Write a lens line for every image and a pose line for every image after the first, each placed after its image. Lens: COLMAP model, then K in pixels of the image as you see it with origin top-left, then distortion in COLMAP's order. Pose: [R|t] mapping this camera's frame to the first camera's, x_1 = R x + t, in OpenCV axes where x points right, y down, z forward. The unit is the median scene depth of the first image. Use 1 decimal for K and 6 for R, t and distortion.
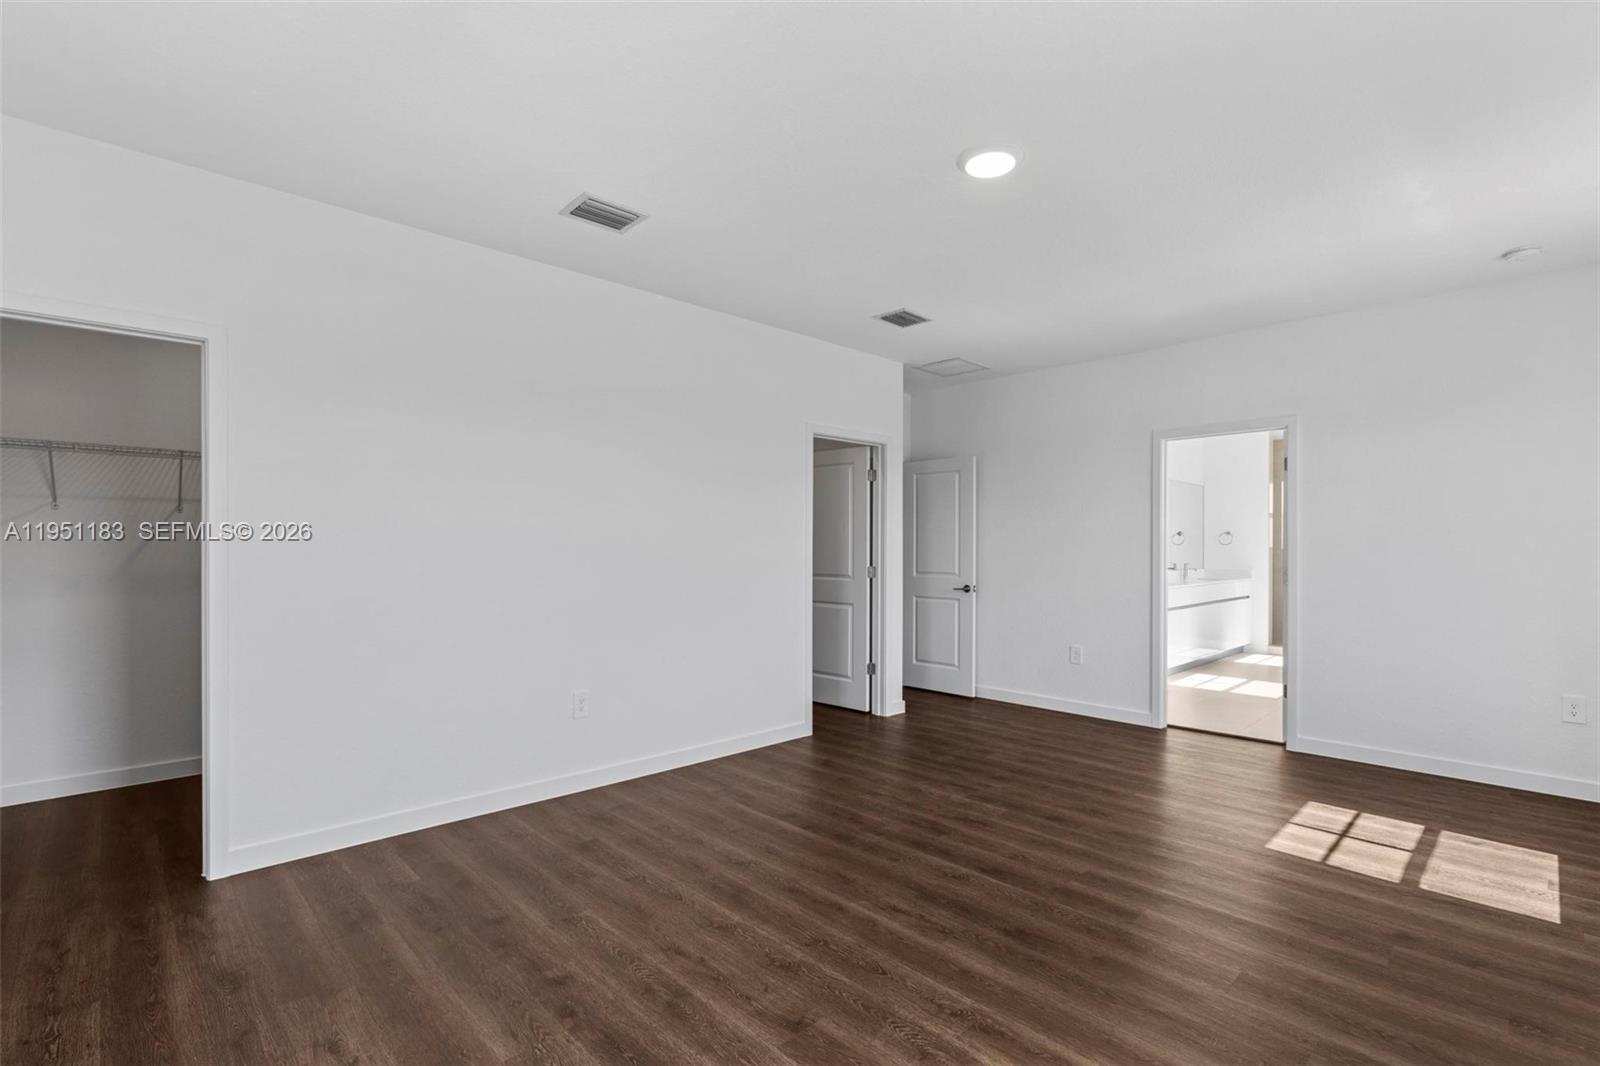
lens RADIAL K [[725.9, 0, 797.6], [0, 725.9, 547.5], [0, 0, 1]] dist [-0.014102, -0.000210]
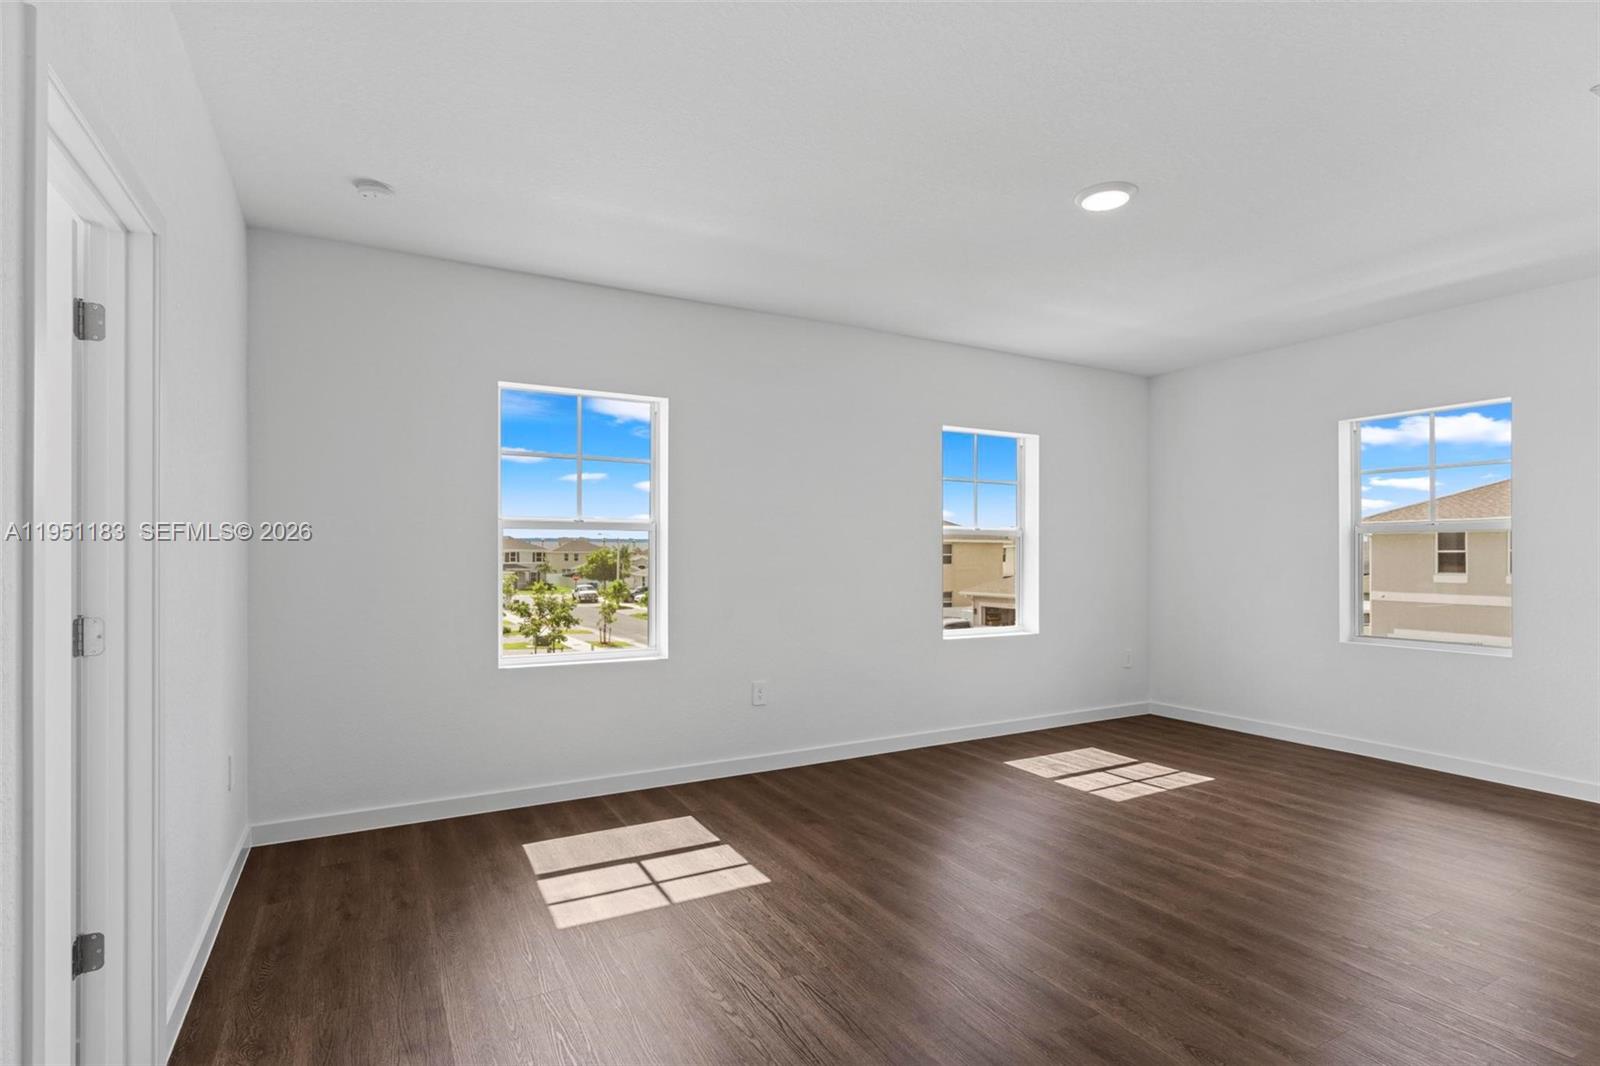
lens RADIAL K [[787.3, 0, 799.3], [0, 787.3, 546.5], [0, 0, 1]] dist [-0.011559, 0.000704]
pose [[-0.968528, -0.000960, 0.248903, 0.405178], [-0.002235, 0.999986, -0.004839, -0.006678], [-0.248895, -0.005243, -0.968516, 2.190366]]
